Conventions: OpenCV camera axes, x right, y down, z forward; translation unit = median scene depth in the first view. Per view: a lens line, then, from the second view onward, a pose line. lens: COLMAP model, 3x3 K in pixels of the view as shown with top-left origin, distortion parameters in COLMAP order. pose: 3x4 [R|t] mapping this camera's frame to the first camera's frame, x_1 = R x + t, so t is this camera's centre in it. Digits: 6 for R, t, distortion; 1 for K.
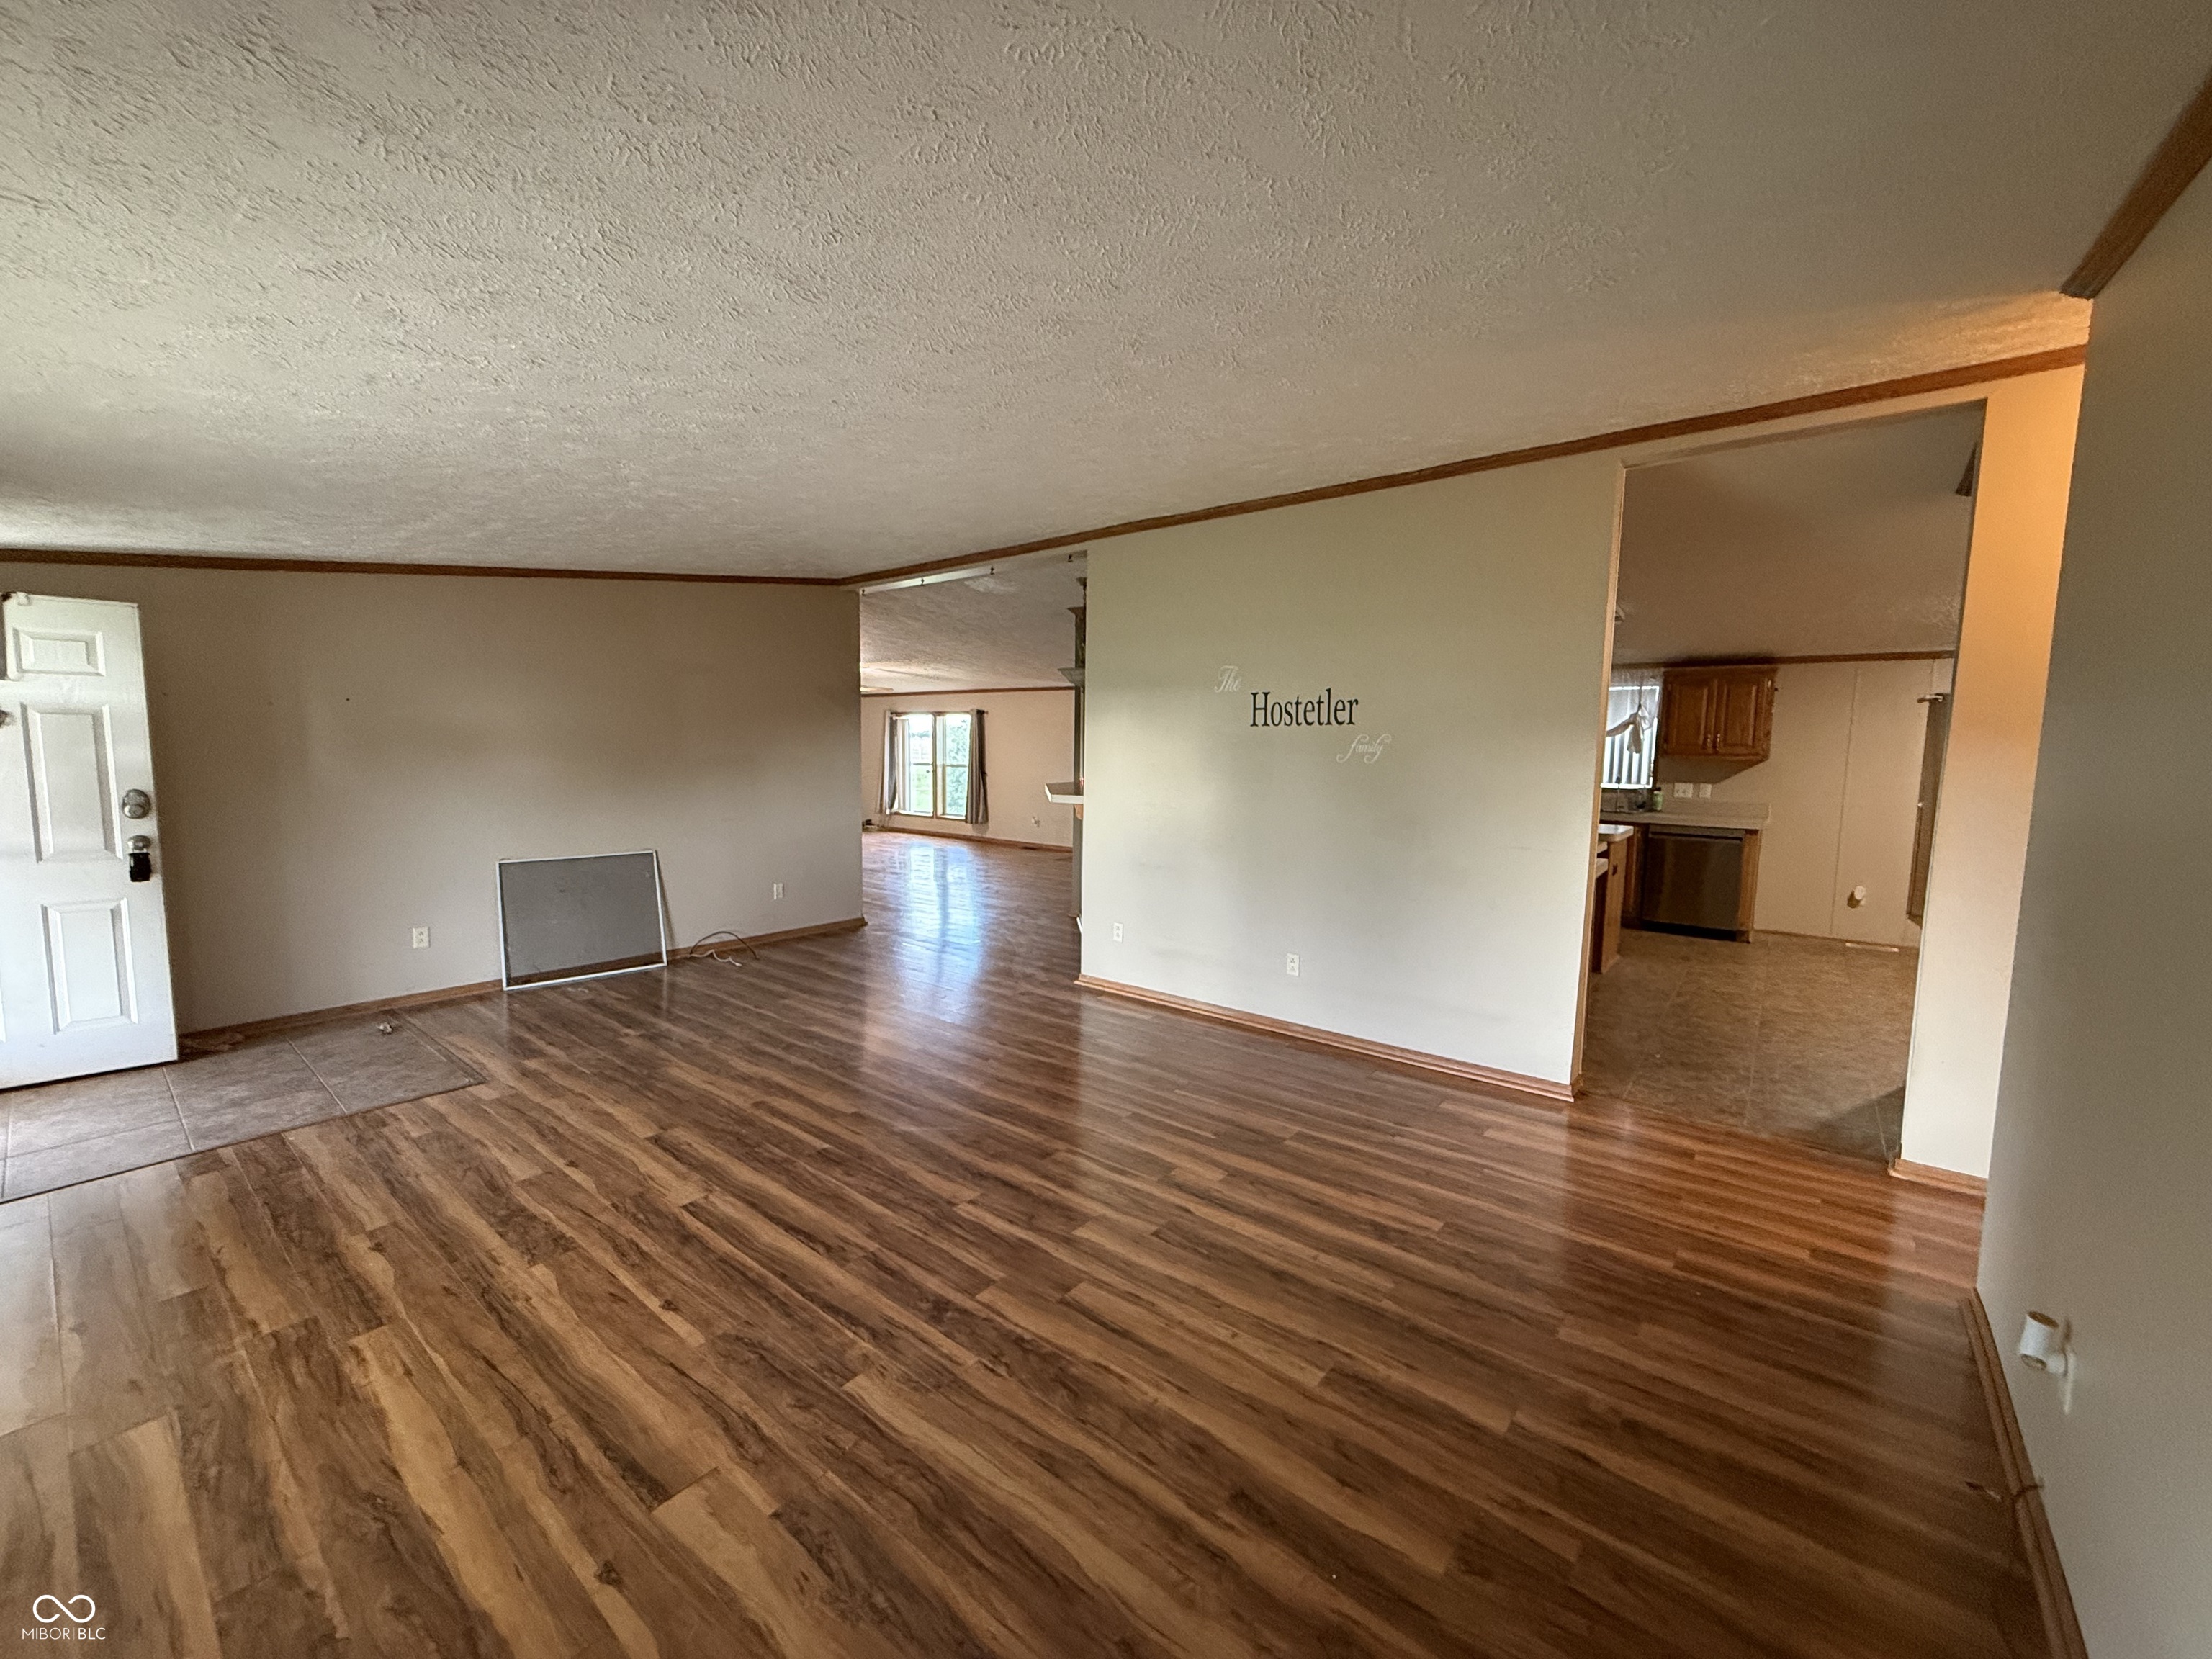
lens RADIAL K [[881.0, 0, 1103.1], [0, 881.0, 827.6], [0, 0, 1]] dist [0.000500, 0.000001]
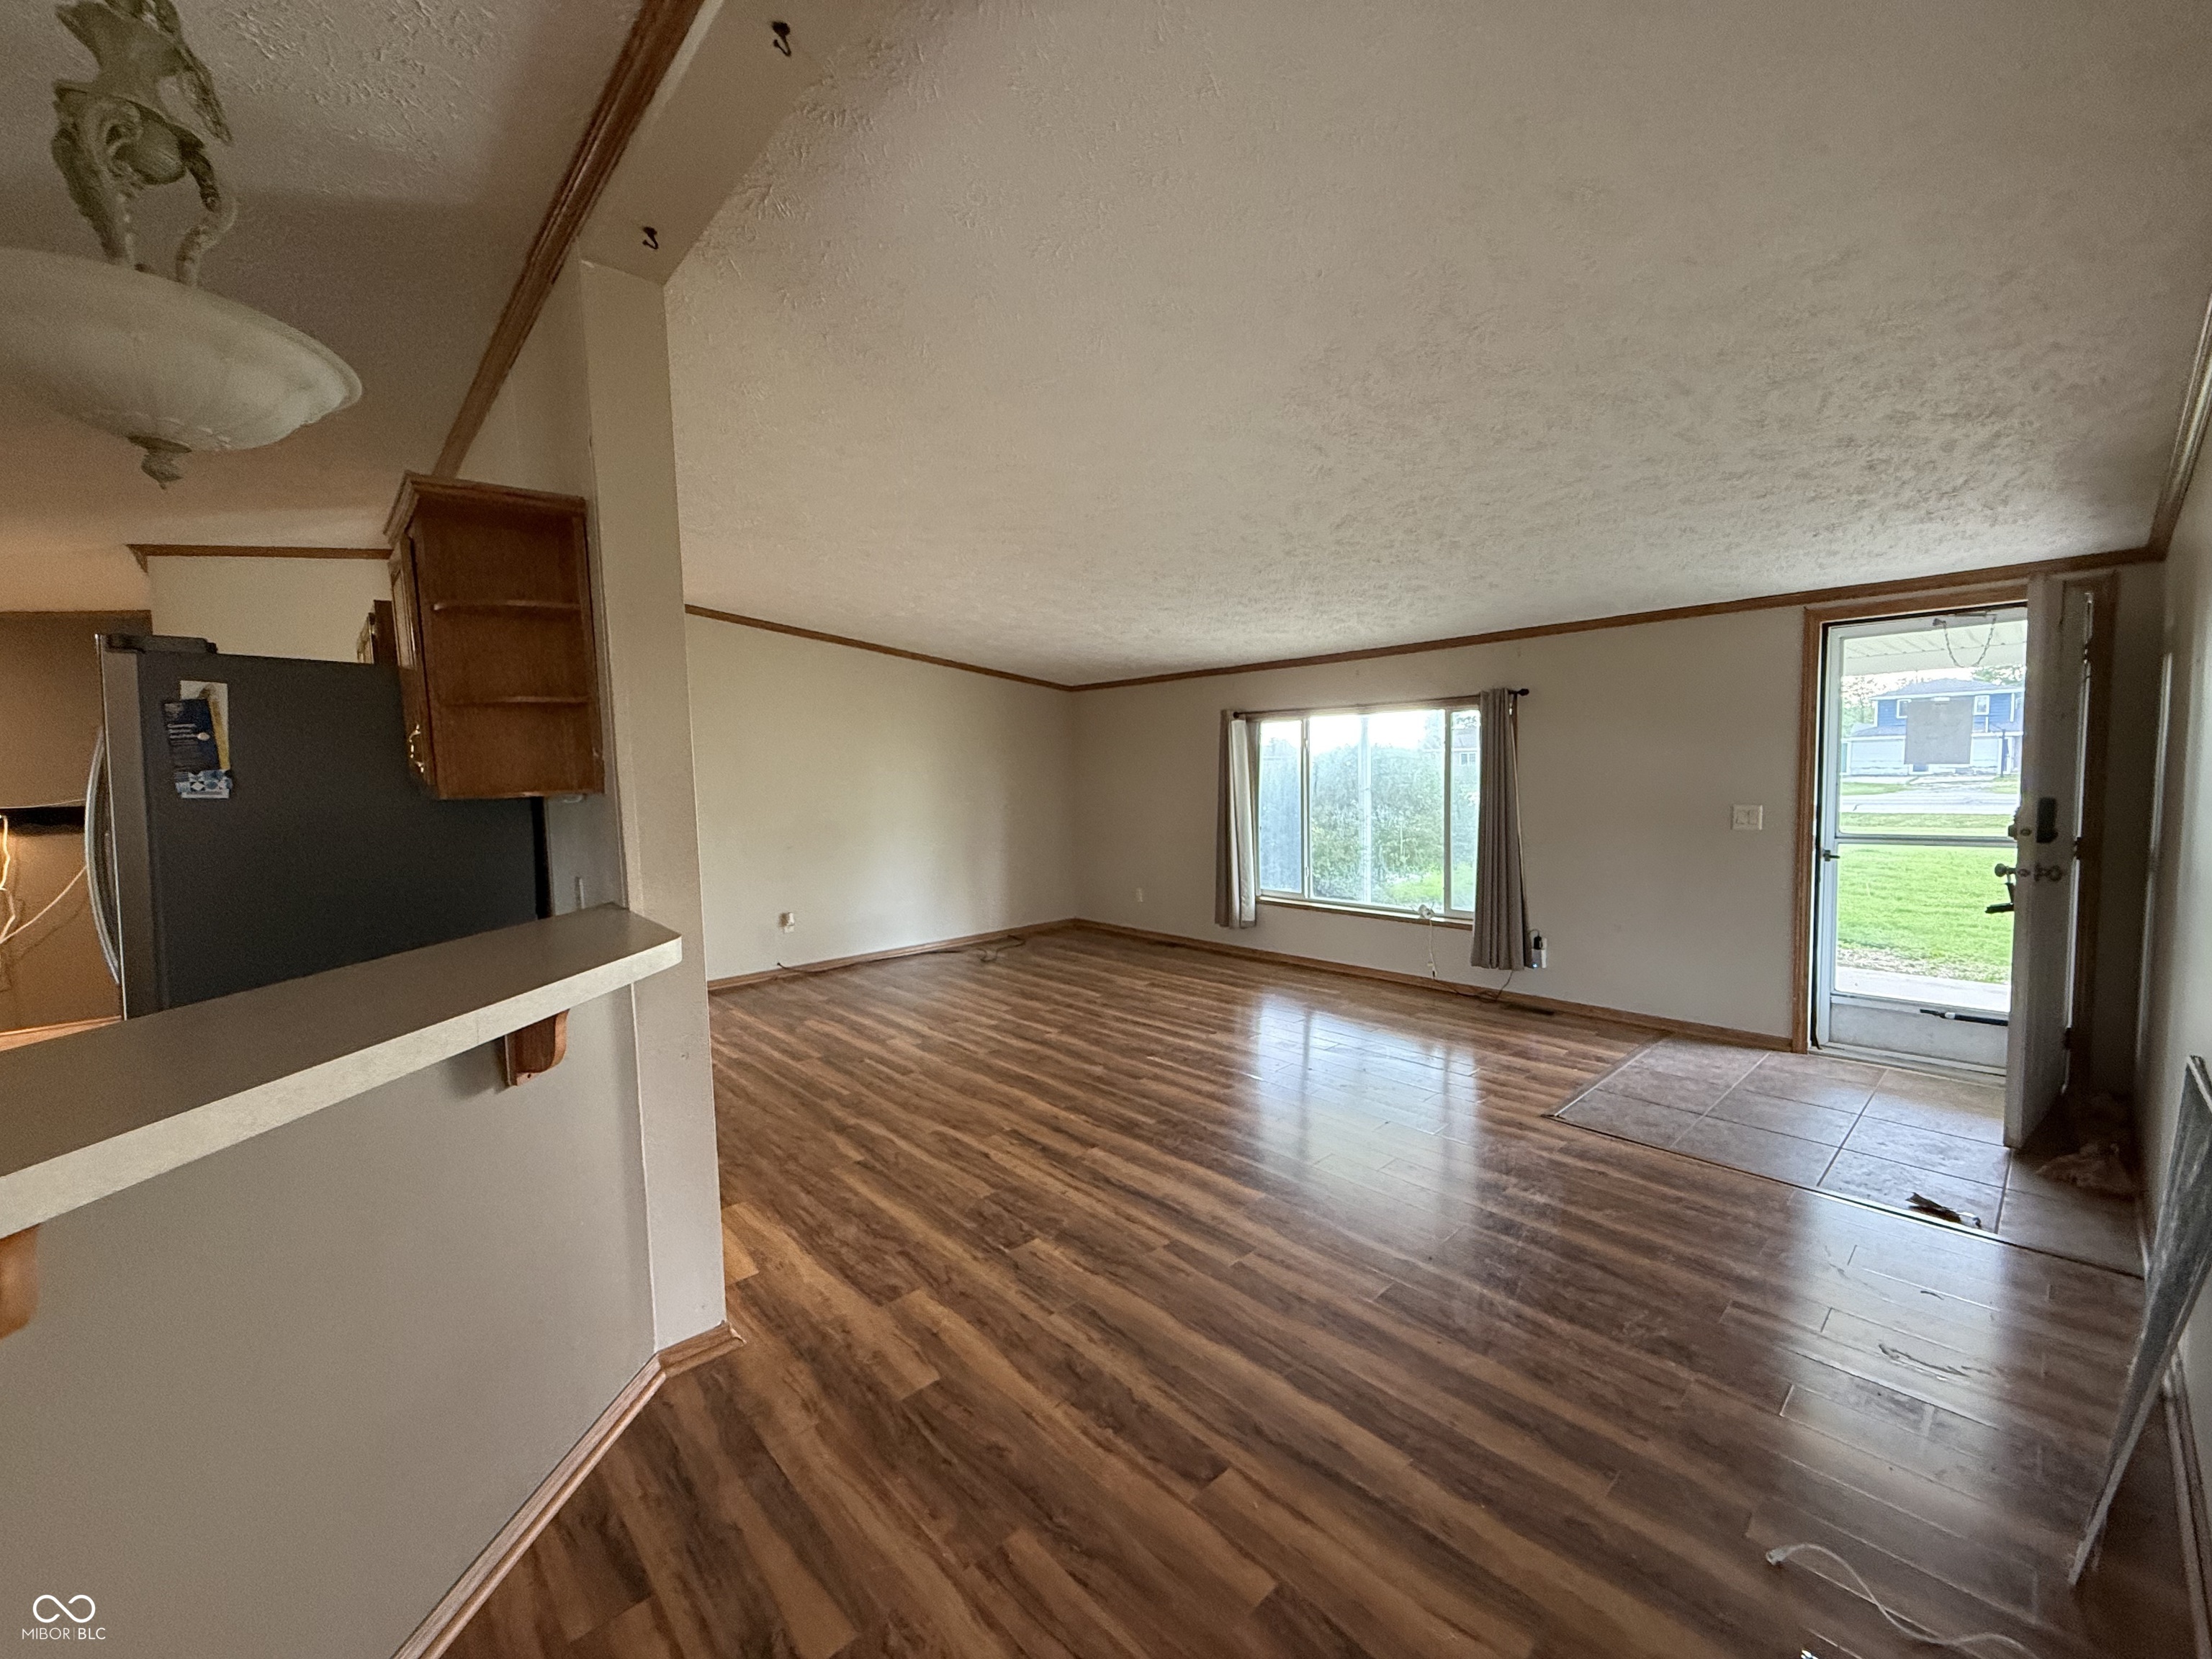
lens RADIAL K [[881.0, 0, 1103.1], [0, 881.0, 827.6], [0, 0, 1]] dist [0.000500, 0.000001]
pose [[-0.988765, 0.002997, 0.149446, -0.538927], [0.028565, 0.985162, 0.169236, -0.262984], [-0.146721, 0.171603, -0.974179, 2.739421]]
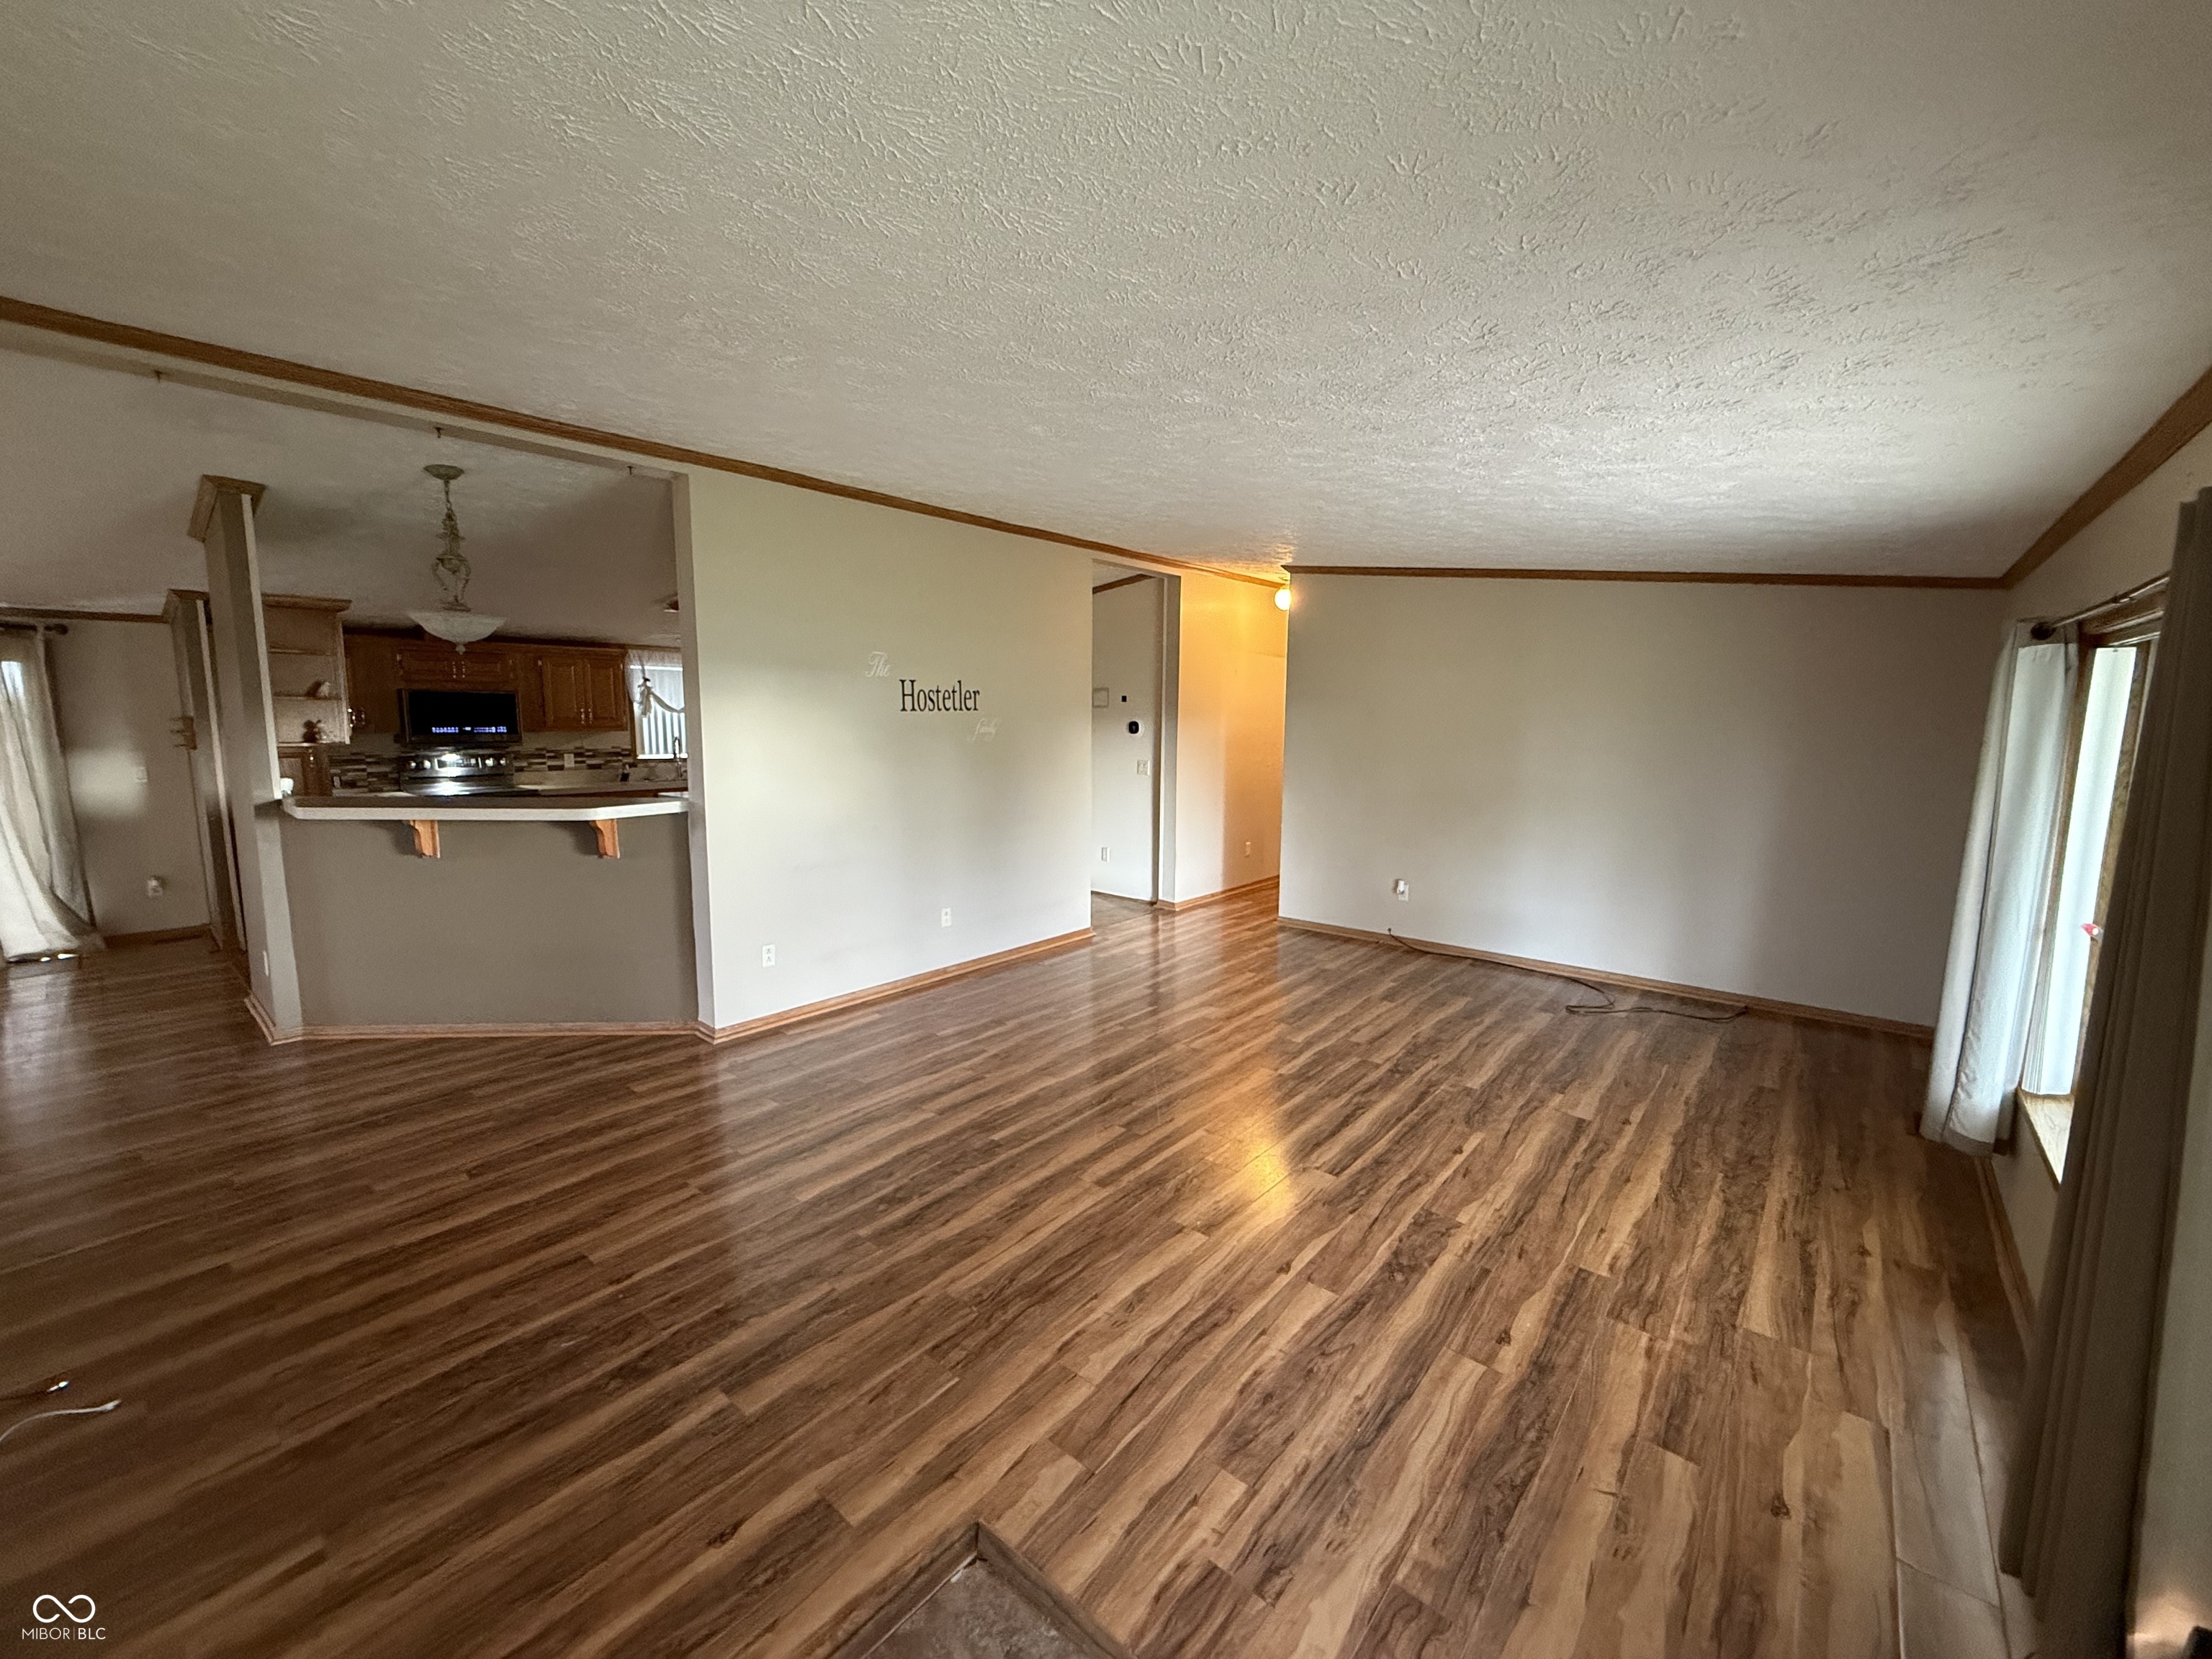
lens RADIAL K [[881.0, 0, 1103.1], [0, 881.0, 827.6], [0, 0, 1]] dist [0.000500, 0.000001]
pose [[0.021006, -0.137257, 0.990313, -1.557837], [0.095199, 0.986305, 0.134682, -0.166222], [-0.995237, 0.091448, 0.033785, 1.266493]]
